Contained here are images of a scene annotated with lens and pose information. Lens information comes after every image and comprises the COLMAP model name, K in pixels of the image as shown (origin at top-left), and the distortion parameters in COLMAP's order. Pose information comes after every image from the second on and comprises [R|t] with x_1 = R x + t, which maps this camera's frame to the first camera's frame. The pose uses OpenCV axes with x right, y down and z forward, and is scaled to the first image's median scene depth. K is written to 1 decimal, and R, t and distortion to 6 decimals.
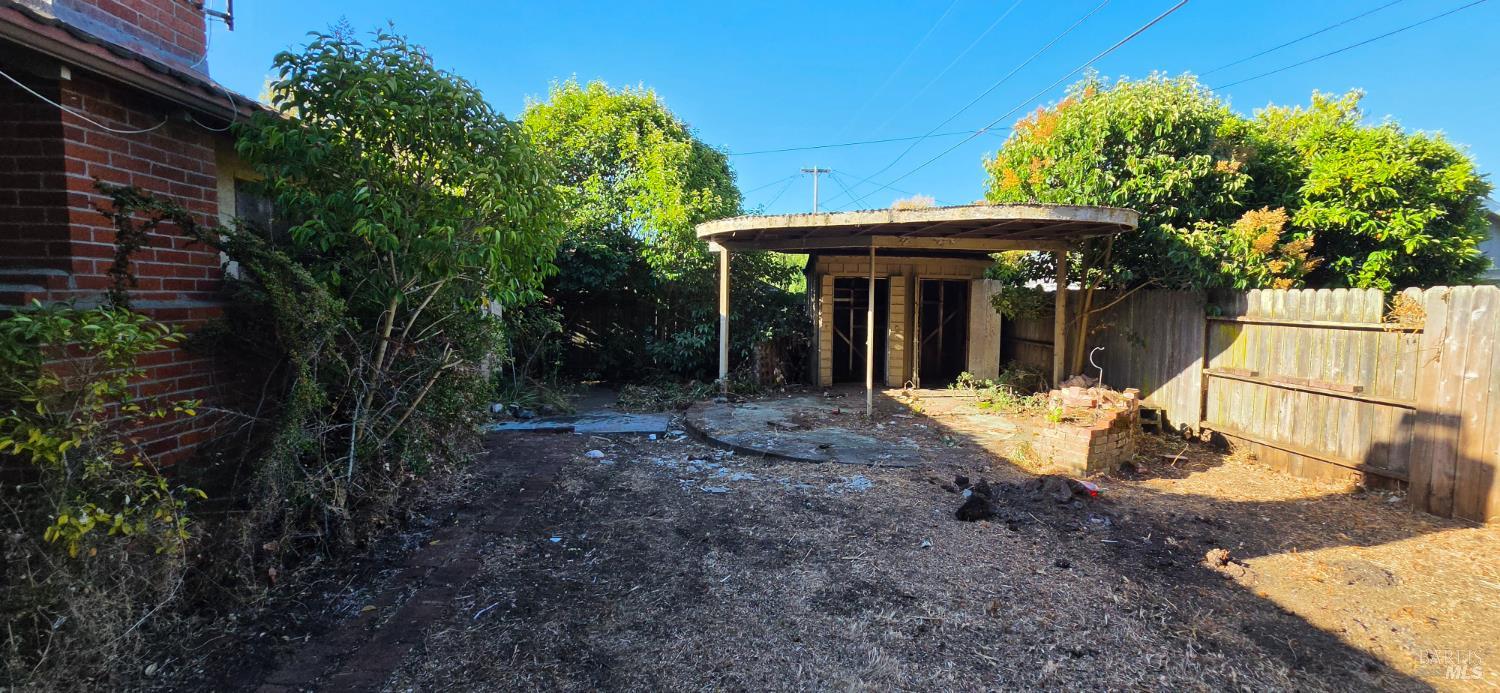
lens RADIAL K [[617.1, 0, 750.0], [0, 617.1, 346.5], [0, 0, 1]] dist [-0.001536, -0.000624]
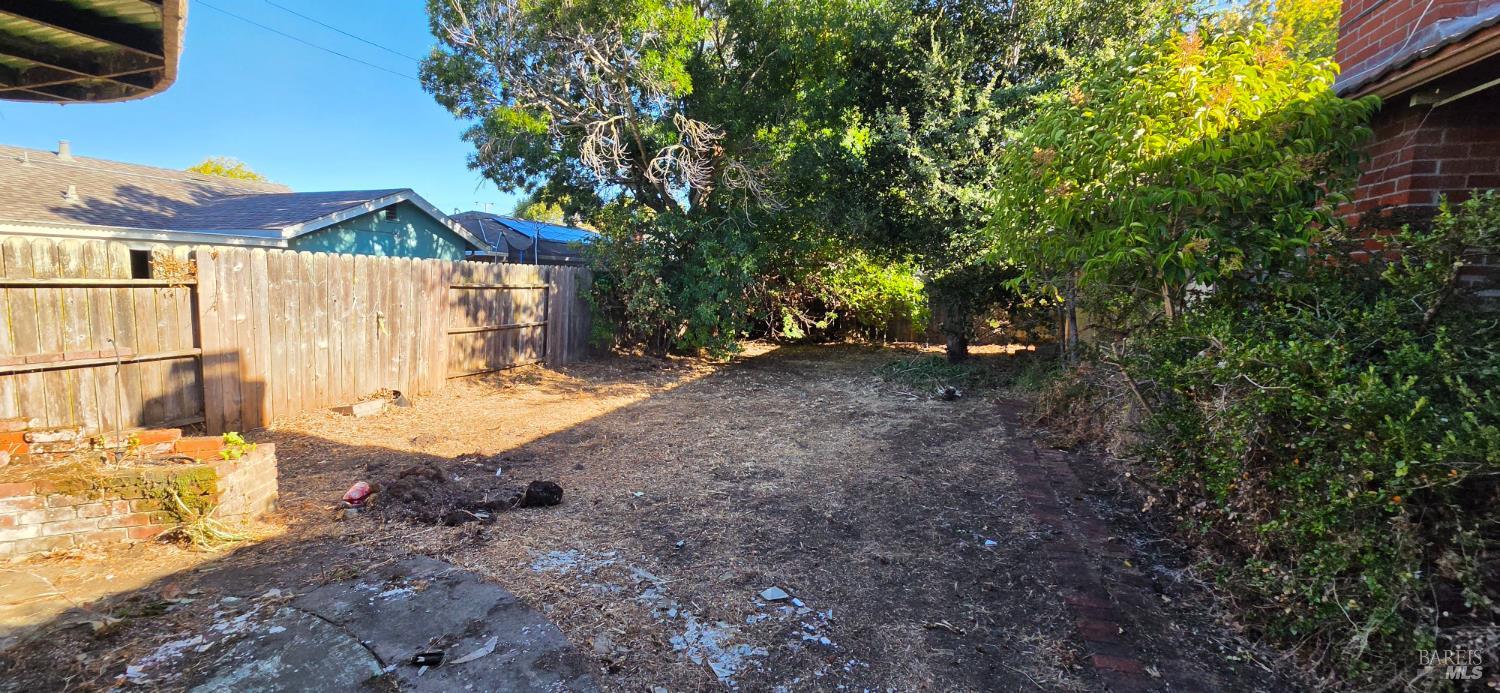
lens RADIAL K [[617.1, 0, 750.0], [0, 617.1, 346.5], [0, 0, 1]] dist [-0.001536, -0.000624]
pose [[-0.932765, -0.074389, 0.352726, -0.239641], [-0.008260, 0.982630, 0.185391, -0.127448], [-0.360390, 0.170012, -0.917177, 1.638861]]
